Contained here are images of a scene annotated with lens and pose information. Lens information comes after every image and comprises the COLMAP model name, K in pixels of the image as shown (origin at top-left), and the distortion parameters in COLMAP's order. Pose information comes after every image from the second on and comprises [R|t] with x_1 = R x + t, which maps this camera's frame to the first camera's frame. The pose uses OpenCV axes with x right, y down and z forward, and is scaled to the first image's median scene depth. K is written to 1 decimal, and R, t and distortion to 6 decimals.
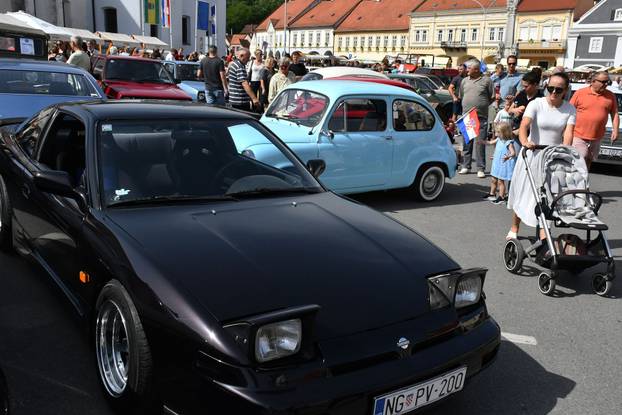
lens RADIAL K [[598.4, 0, 311.0], [0, 598.4, 207.5], [0, 0, 1]] dist [-0.091911, 0.241836]
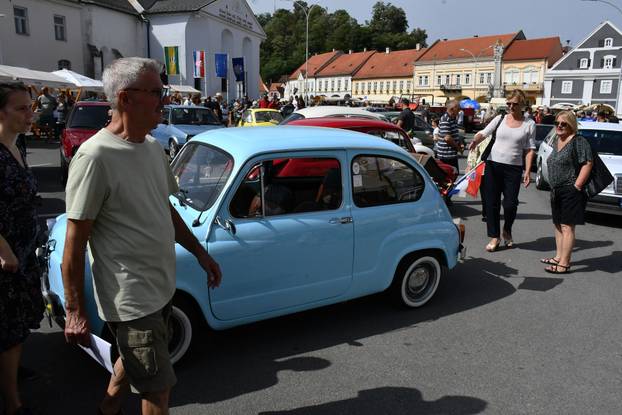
lens RADIAL K [[482.1, 0, 311.0], [0, 482.1, 207.5], [0, 0, 1]] dist [-0.152682, 0.109446]
pose [[0.998369, -0.011602, -0.055902, 0.008309], [0.010122, 0.999593, -0.026675, -0.007913], [0.056188, 0.026066, 0.998080, 0.034780]]
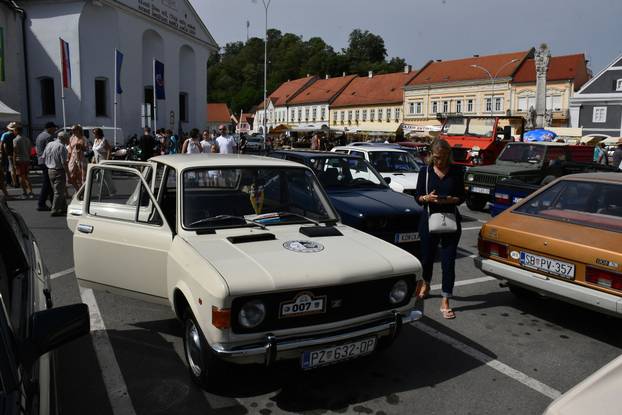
lens RADIAL K [[482.1, 0, 311.0], [0, 482.1, 207.5], [0, 0, 1]] dist [-0.152682, 0.109446]
pose [[0.999744, -0.021771, -0.006176, 0.009761], [0.021121, 0.995649, -0.090755, -0.053395], [0.008125, 0.090601, 0.995854, 0.218241]]
